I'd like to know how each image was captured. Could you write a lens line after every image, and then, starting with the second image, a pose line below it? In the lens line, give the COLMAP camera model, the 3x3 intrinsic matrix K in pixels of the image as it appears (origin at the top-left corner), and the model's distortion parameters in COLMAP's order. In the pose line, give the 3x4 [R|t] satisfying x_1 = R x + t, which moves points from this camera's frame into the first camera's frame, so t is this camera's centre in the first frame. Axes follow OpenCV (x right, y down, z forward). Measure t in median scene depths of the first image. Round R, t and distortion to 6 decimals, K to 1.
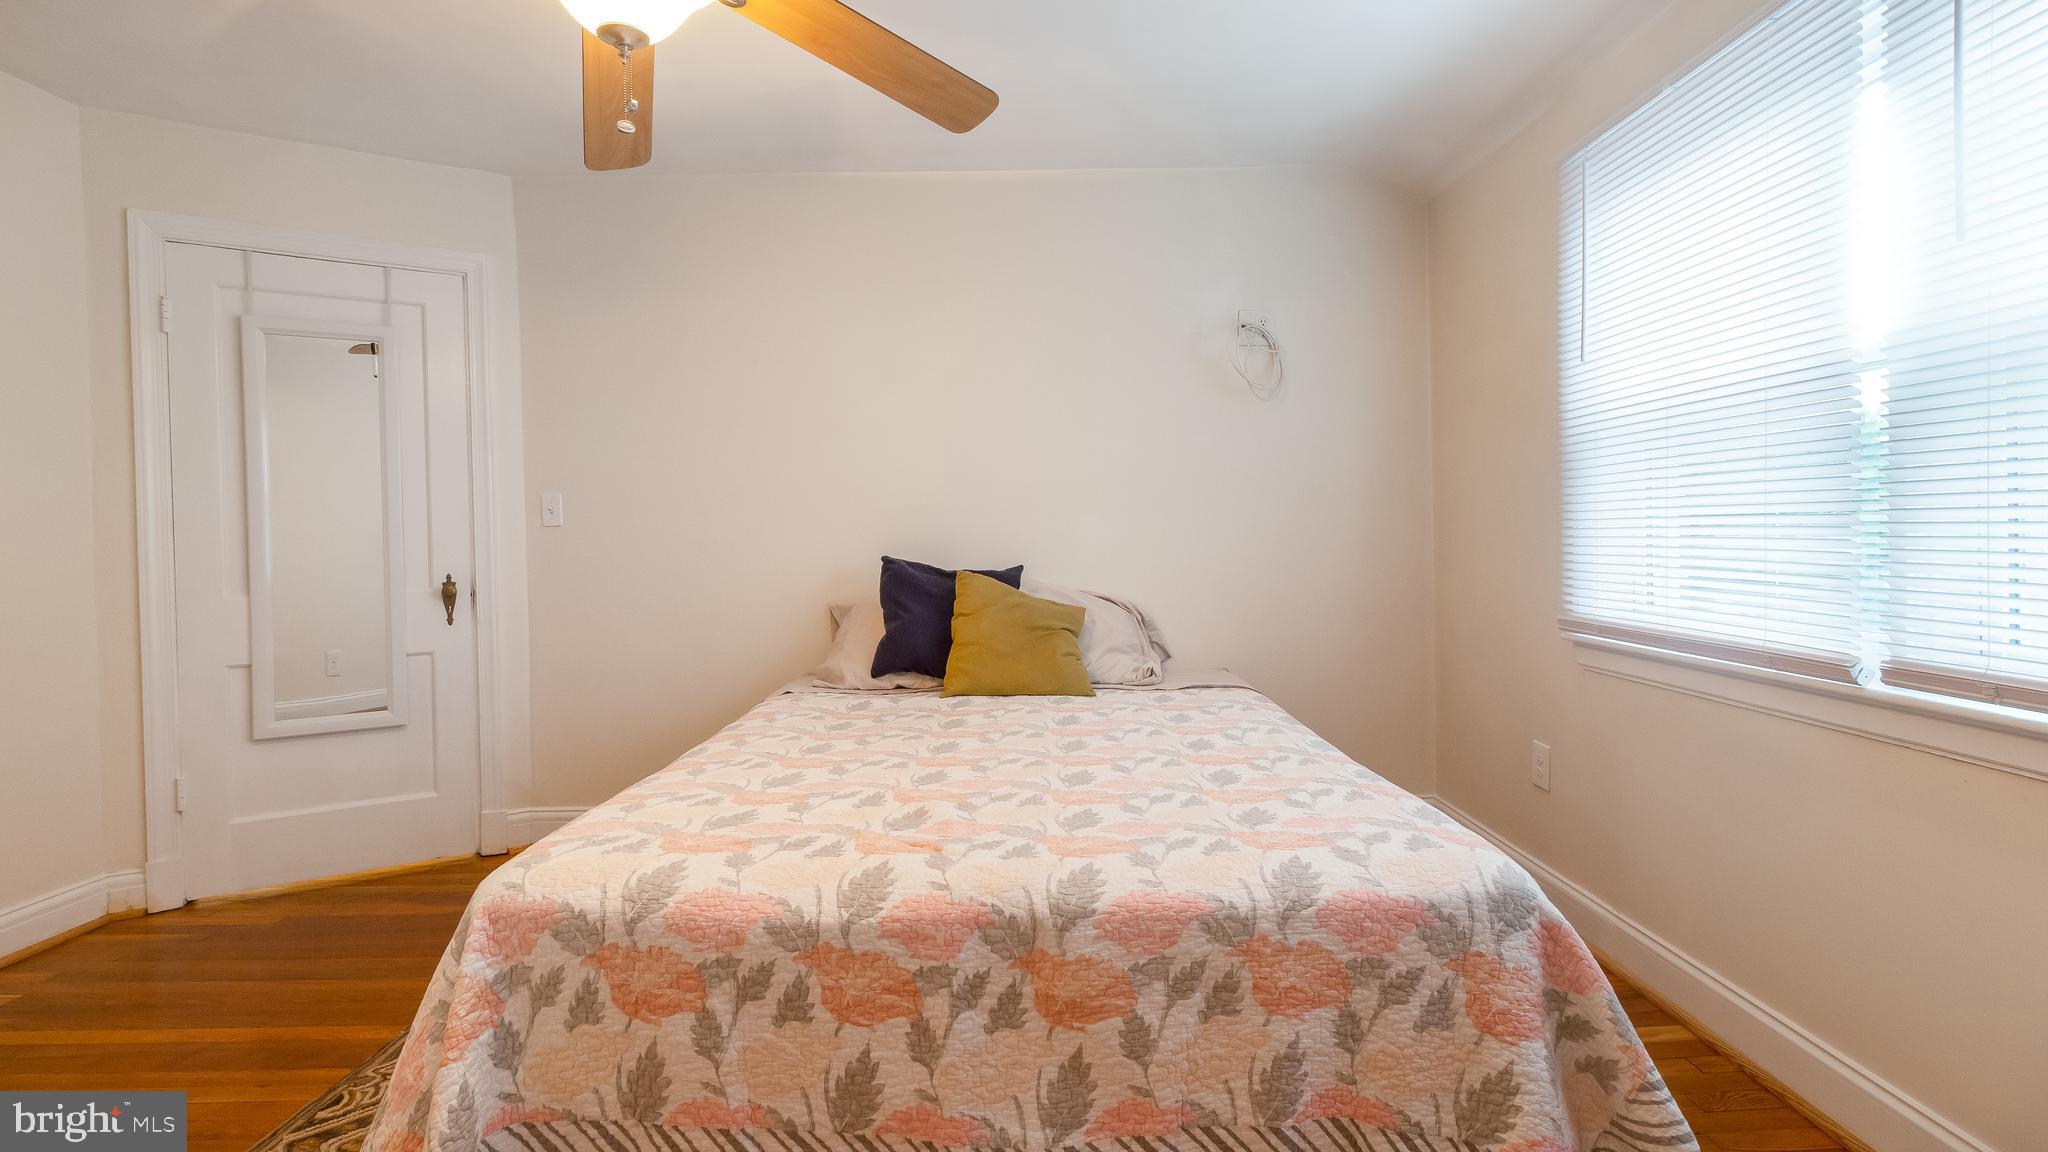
lens RADIAL K [[944.8, 0, 1026.1], [0, 944.8, 562.1], [0, 0, 1]] dist [0.001999, 0.002698]
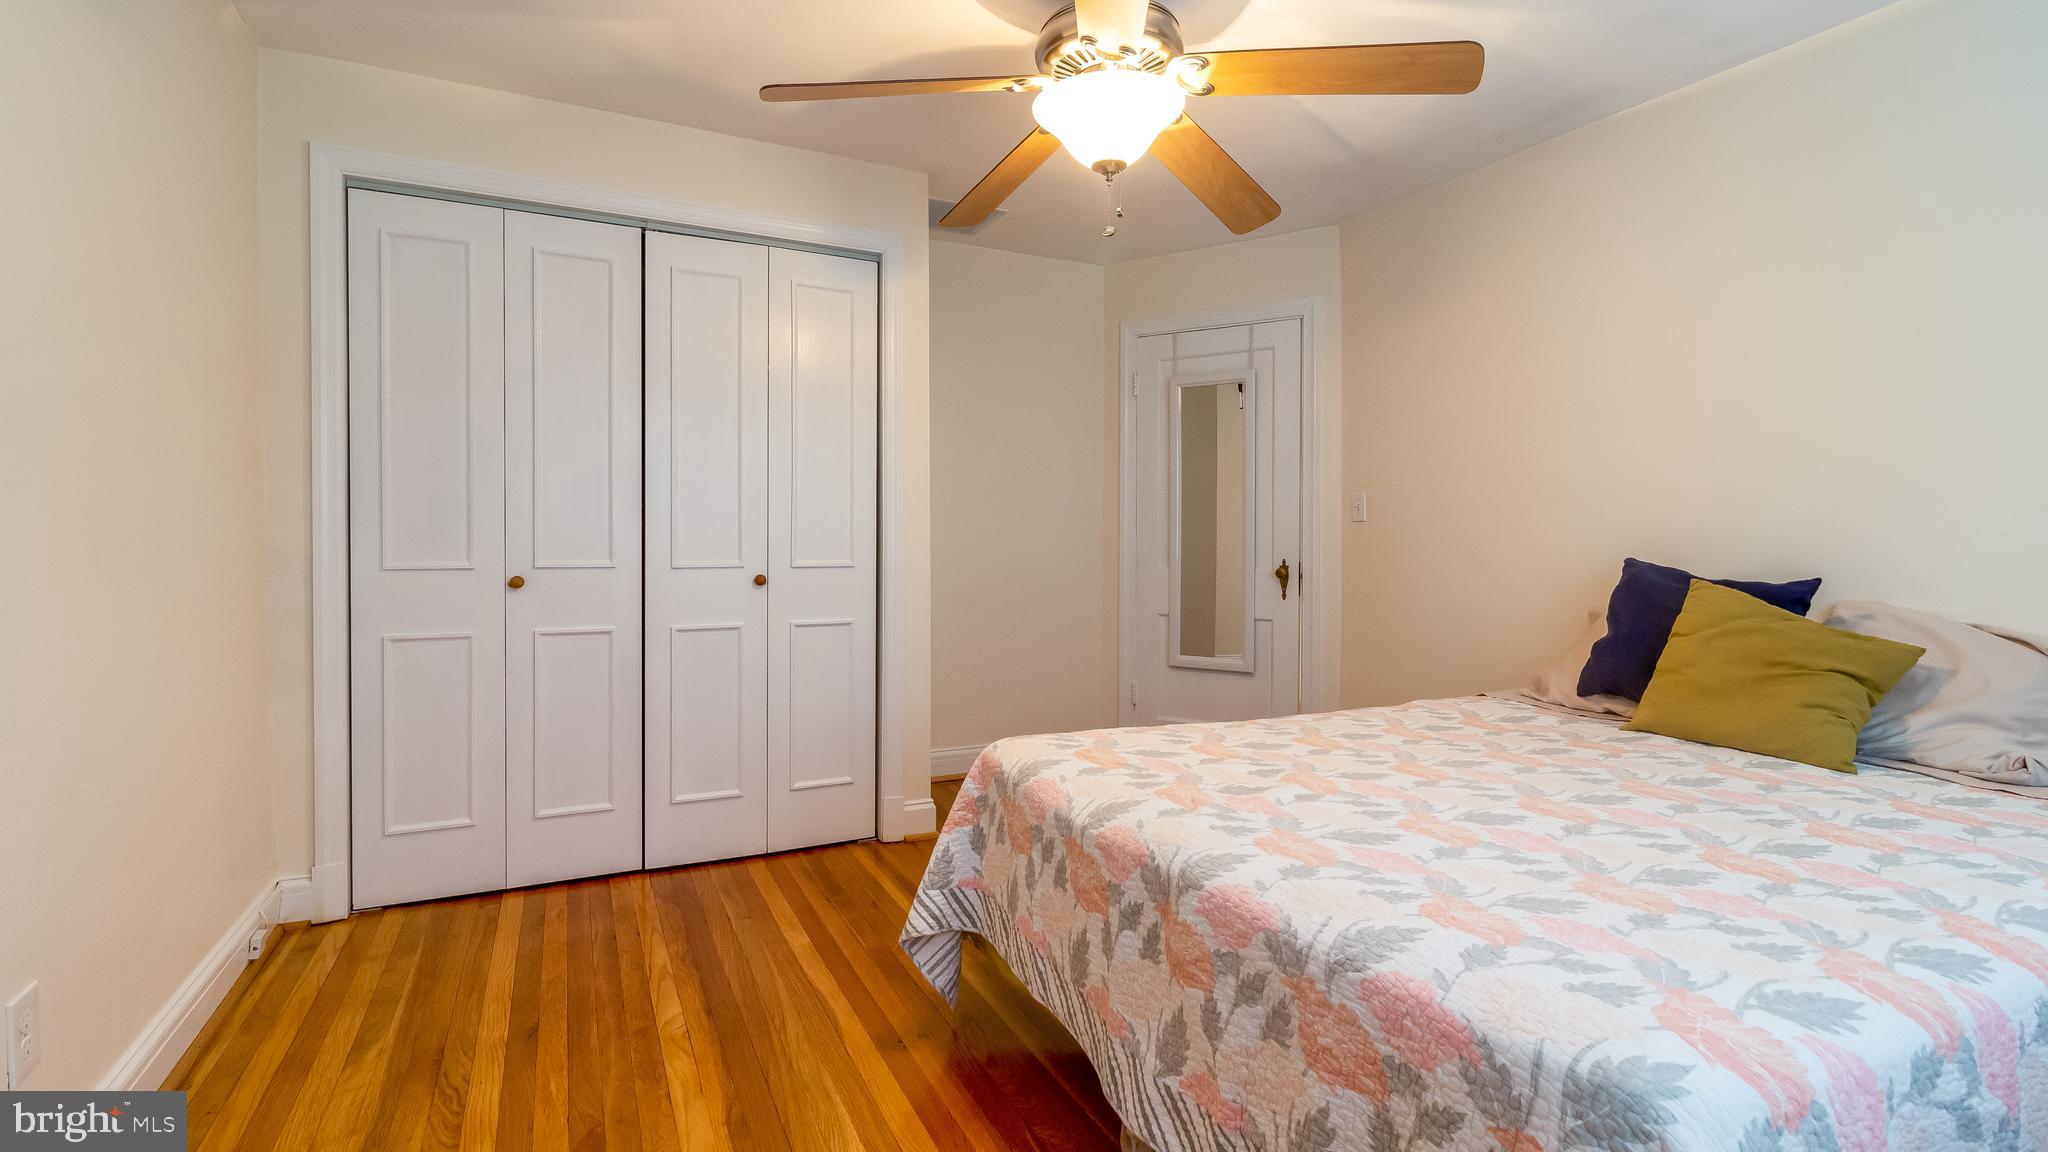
lens RADIAL K [[944.8, 0, 1018.5], [0, 944.8, 566.9], [0, 0, 1]] dist [0.001999, 0.002698]
pose [[0.431708, 0.048027, -0.900734, 0.924034], [-0.037941, 0.998665, 0.035064, -0.018730], [0.901215, 0.019037, 0.432954, 0.348669]]
